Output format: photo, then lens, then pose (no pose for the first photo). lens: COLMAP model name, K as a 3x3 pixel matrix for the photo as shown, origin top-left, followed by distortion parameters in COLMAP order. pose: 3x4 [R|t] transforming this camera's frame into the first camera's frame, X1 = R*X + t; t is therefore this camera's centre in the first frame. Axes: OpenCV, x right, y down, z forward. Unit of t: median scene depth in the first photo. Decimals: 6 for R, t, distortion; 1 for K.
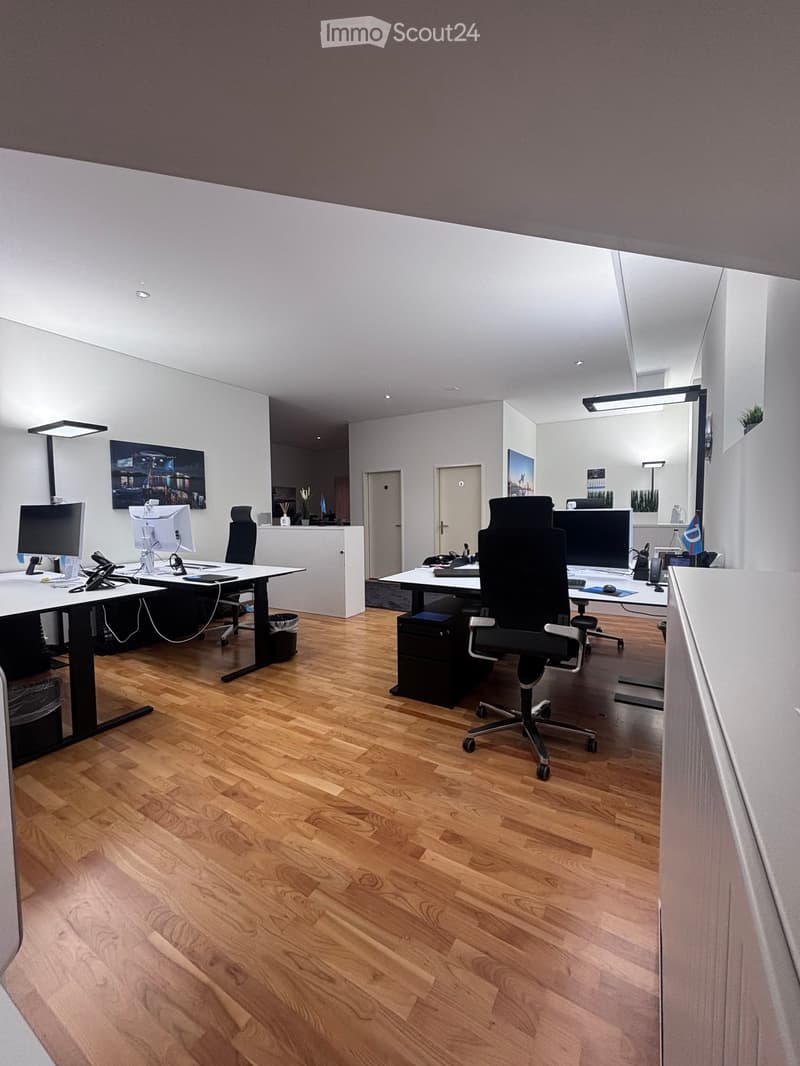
lens RADIAL K [[427.7, 0, 400.0], [0, 427.7, 533.0], [0, 0, 1]] dist [0.027579, -0.000045]
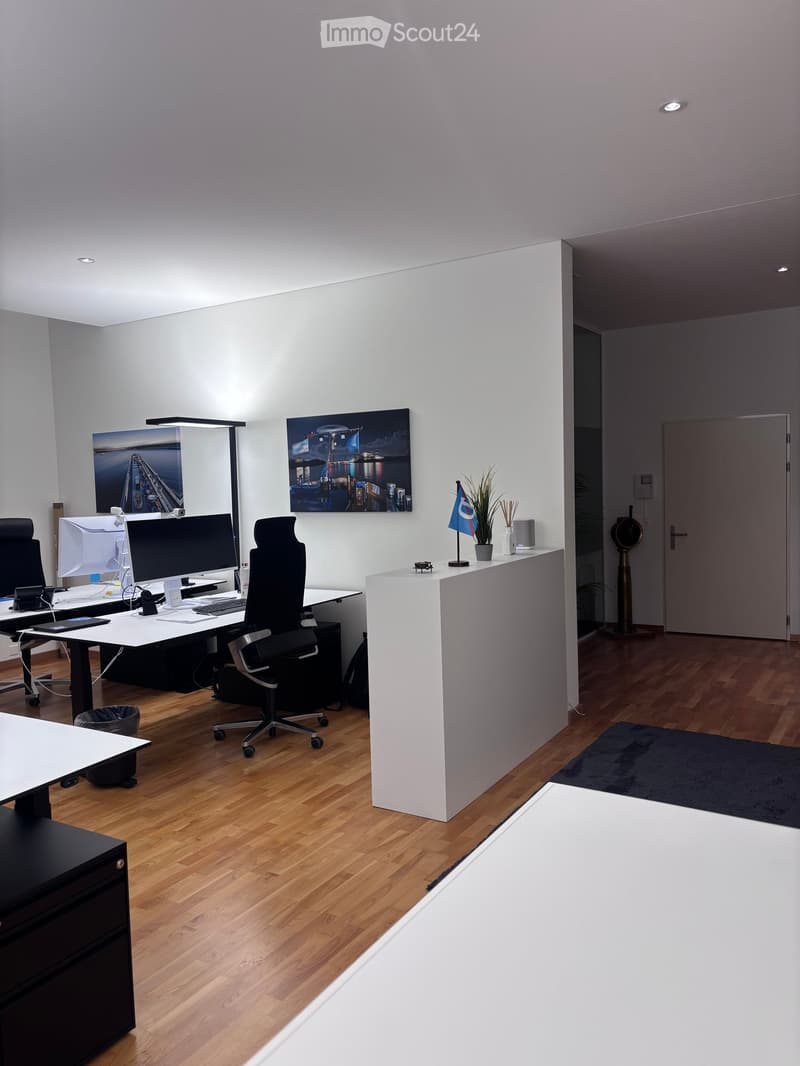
lens RADIAL K [[806.5, 0, 396.5], [0, 806.5, 530.0], [0, 0, 1]] dist [0.139615, -0.185620]
pose [[-0.019056, 0.063154, -0.997822, 0.643554], [-0.028865, 0.997552, 0.063688, -0.107436], [0.999402, 0.030016, -0.017186, 1.093949]]
